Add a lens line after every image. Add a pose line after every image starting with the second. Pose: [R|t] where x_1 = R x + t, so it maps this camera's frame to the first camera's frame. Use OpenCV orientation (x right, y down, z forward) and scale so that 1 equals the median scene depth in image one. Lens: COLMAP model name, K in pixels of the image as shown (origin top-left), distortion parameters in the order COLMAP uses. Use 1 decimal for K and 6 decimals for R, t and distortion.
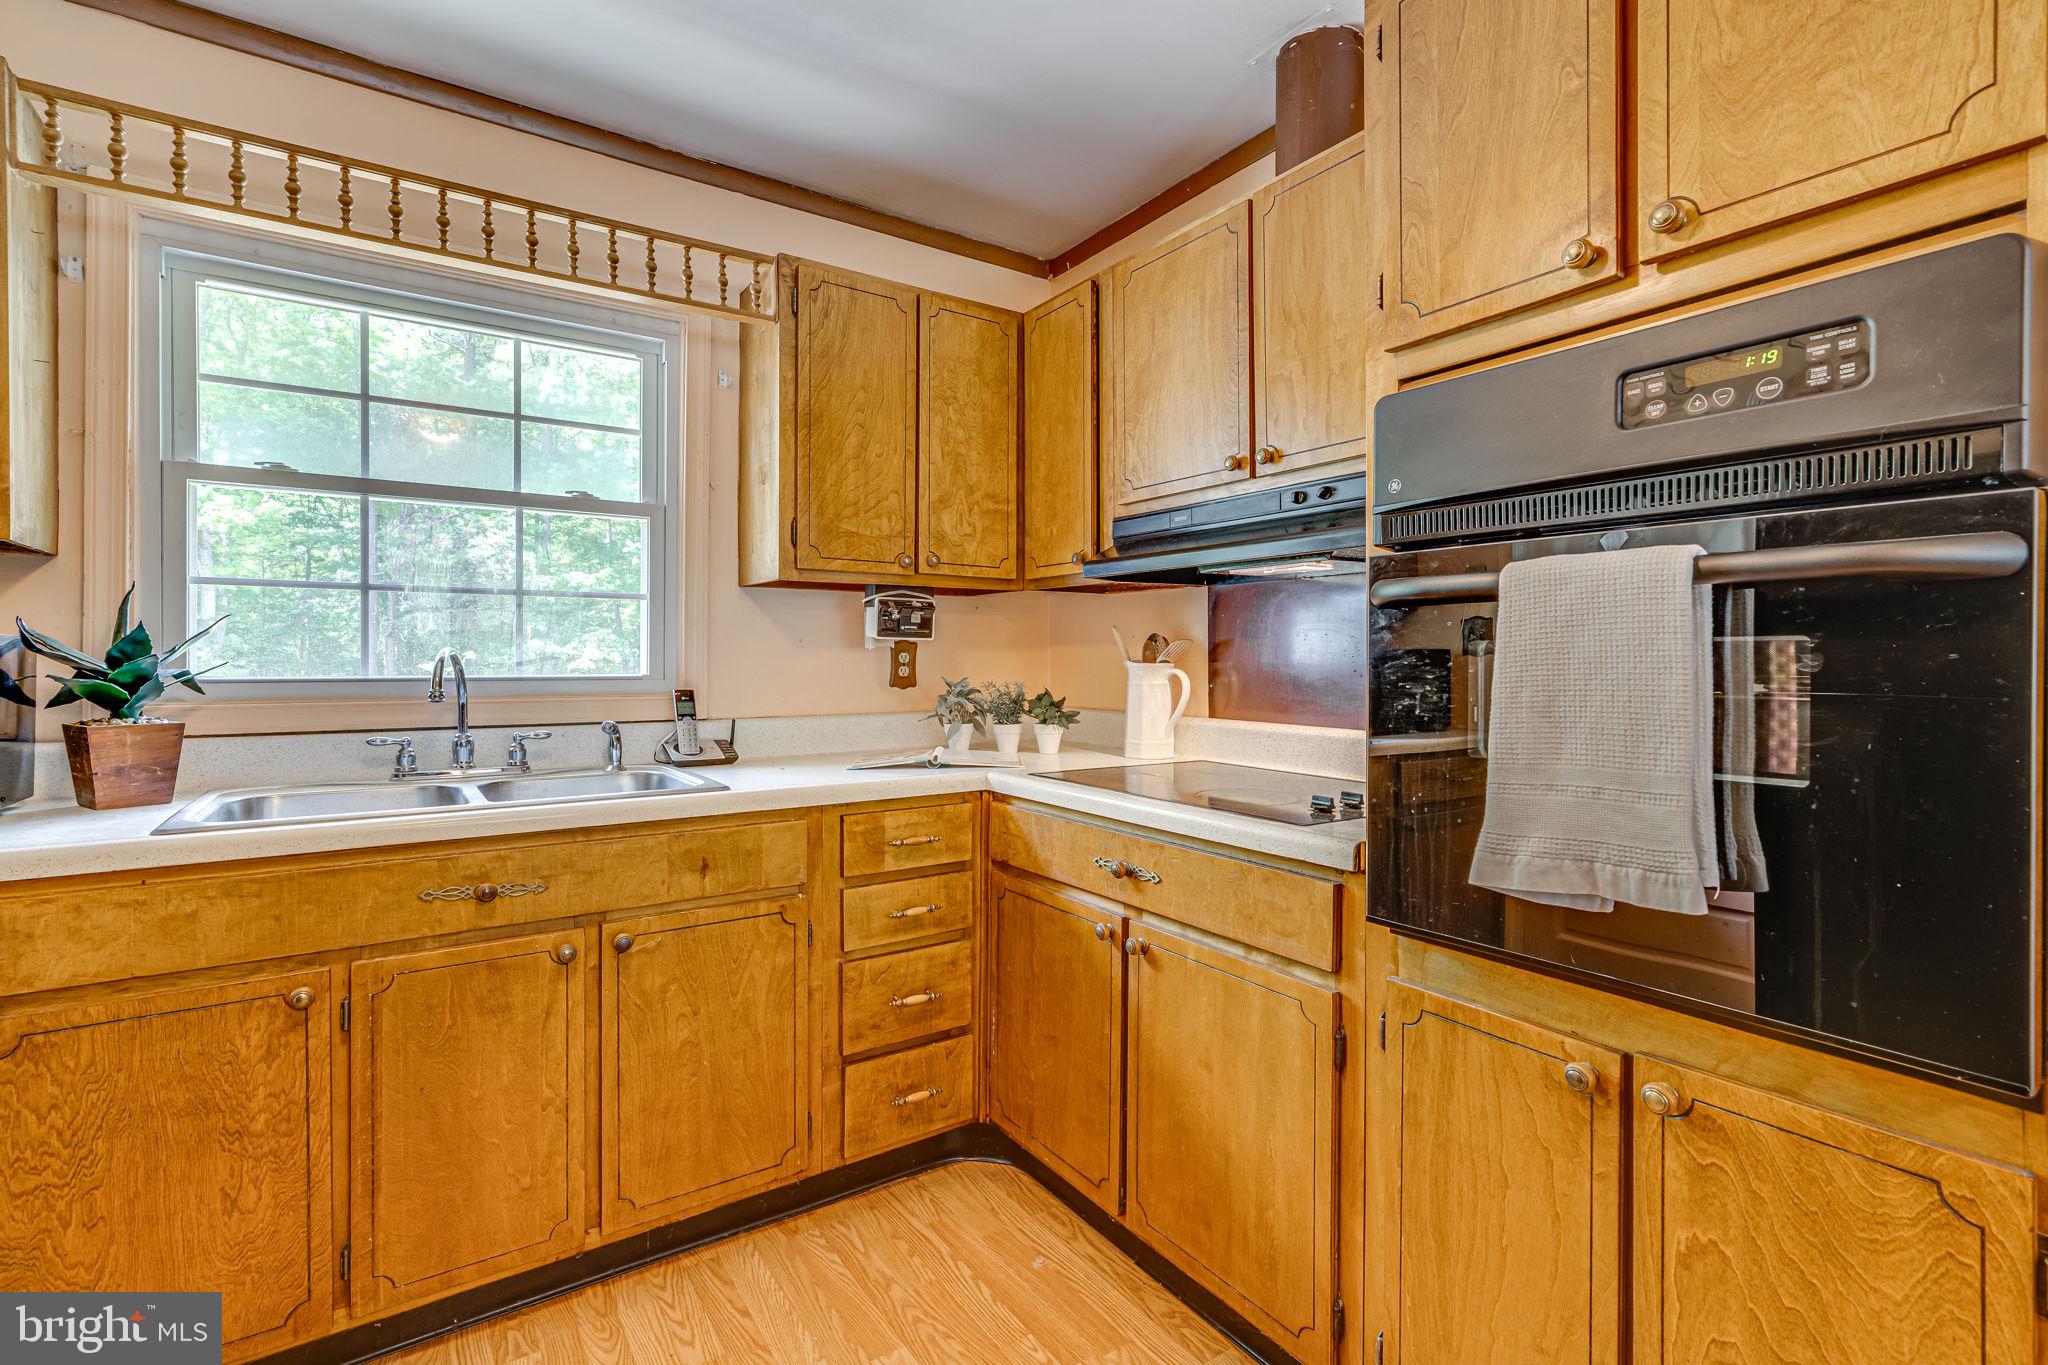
lens RADIAL K [[943.1, 0, 1051.8], [0, 943.1, 661.5], [0, 0, 1]] dist [-0.003637, 0.004404]
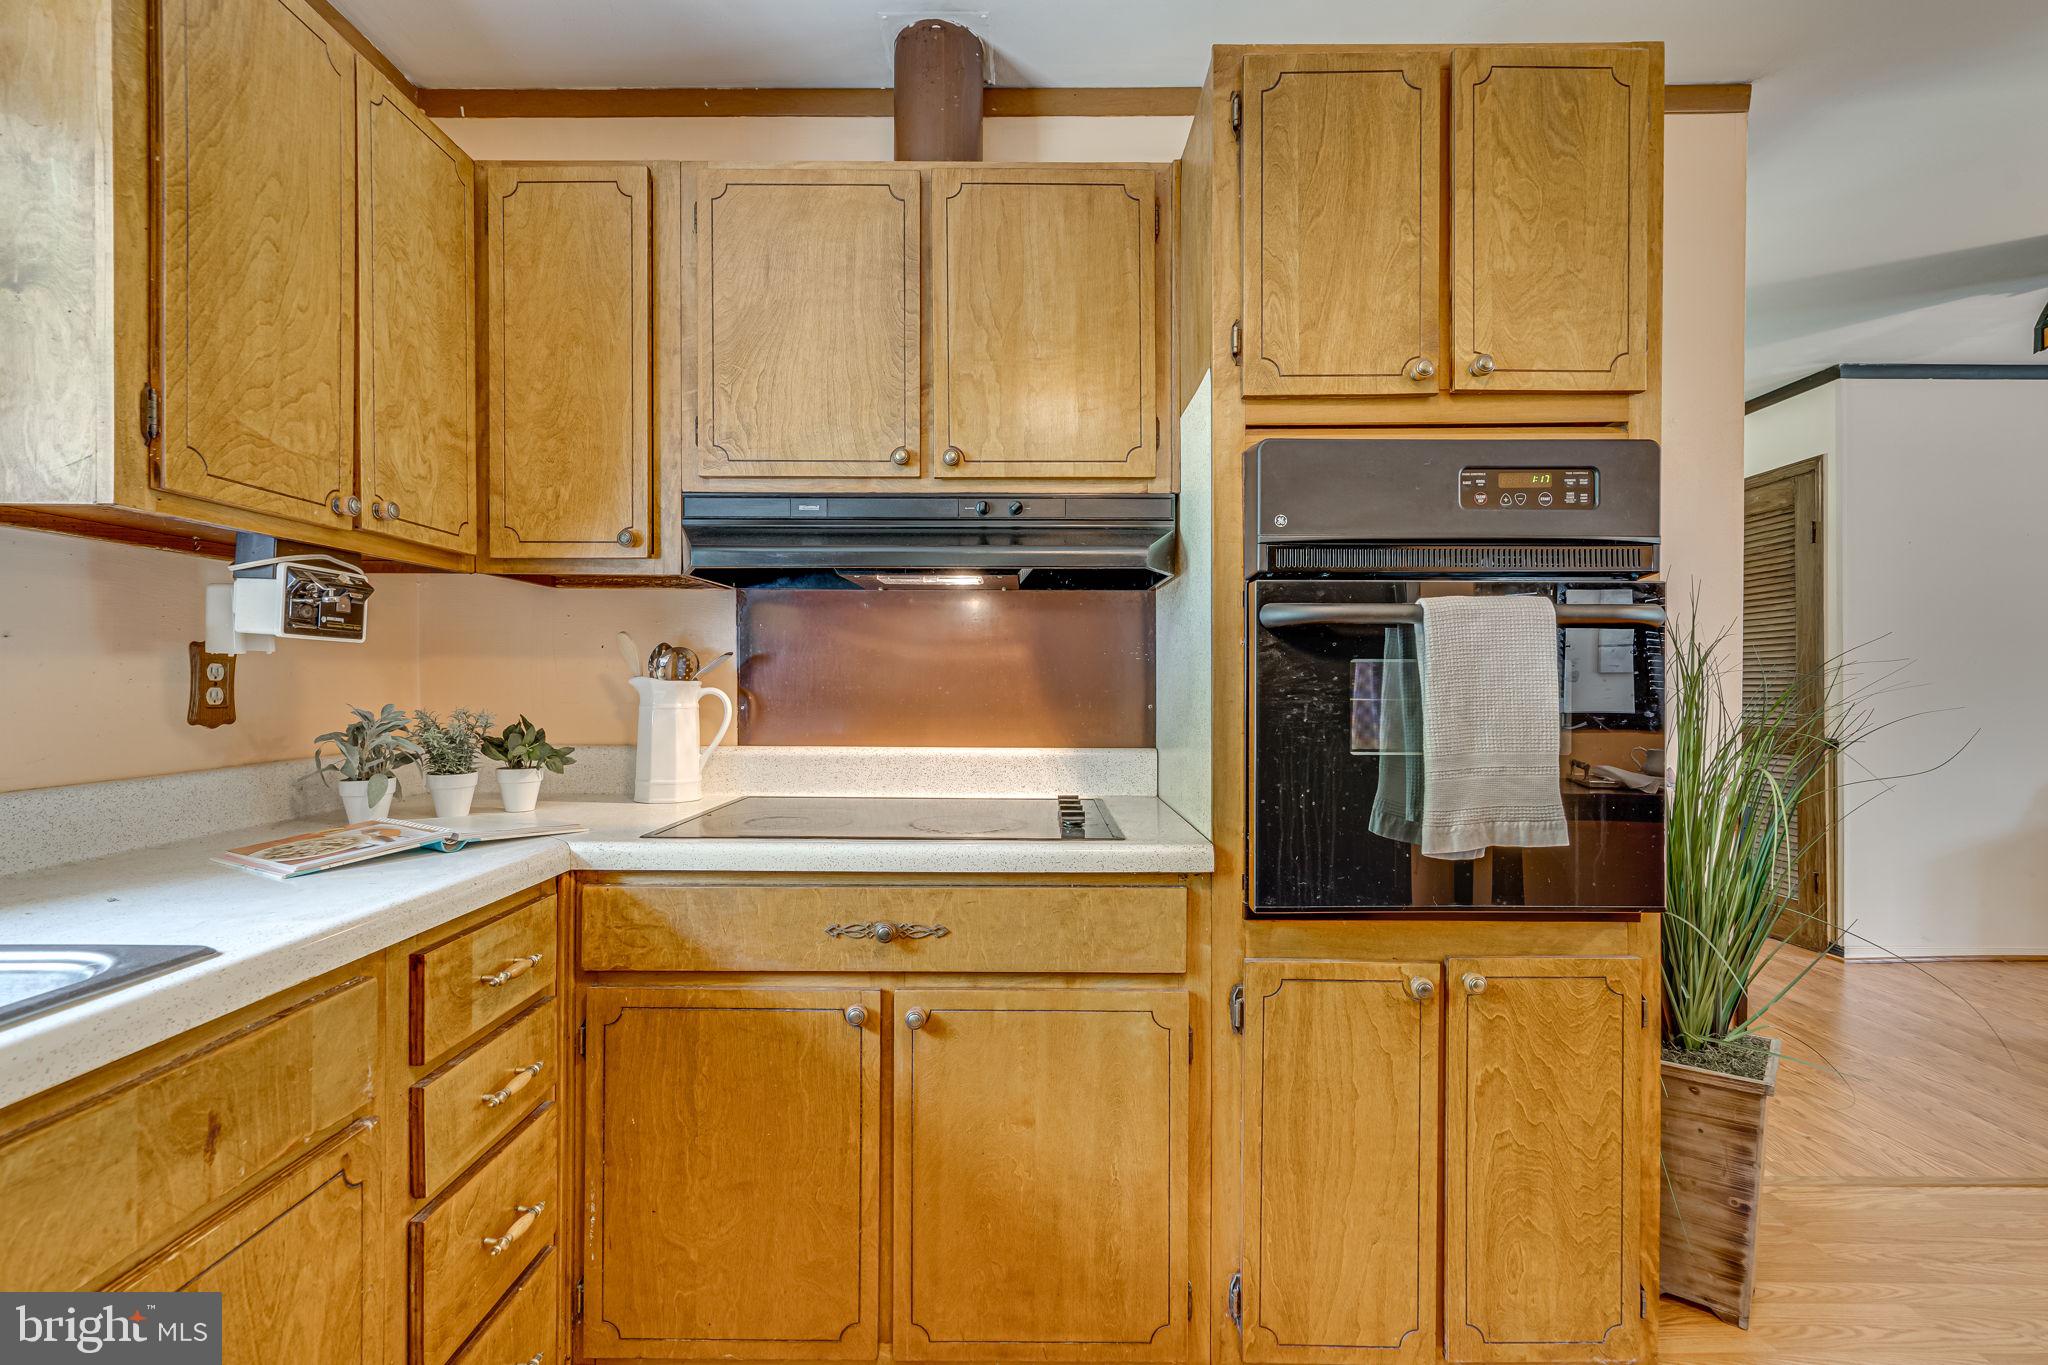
lens RADIAL K [[943.1, 0, 1014.7], [0, 943.1, 686.2], [0, 0, 1]] dist [-0.003637, 0.004404]
pose [[0.569470, -0.003580, 0.822005, -0.506702], [0.001739, 0.999994, 0.003150, 0.005121], [-0.822010, -0.000365, 0.569472, 0.420568]]
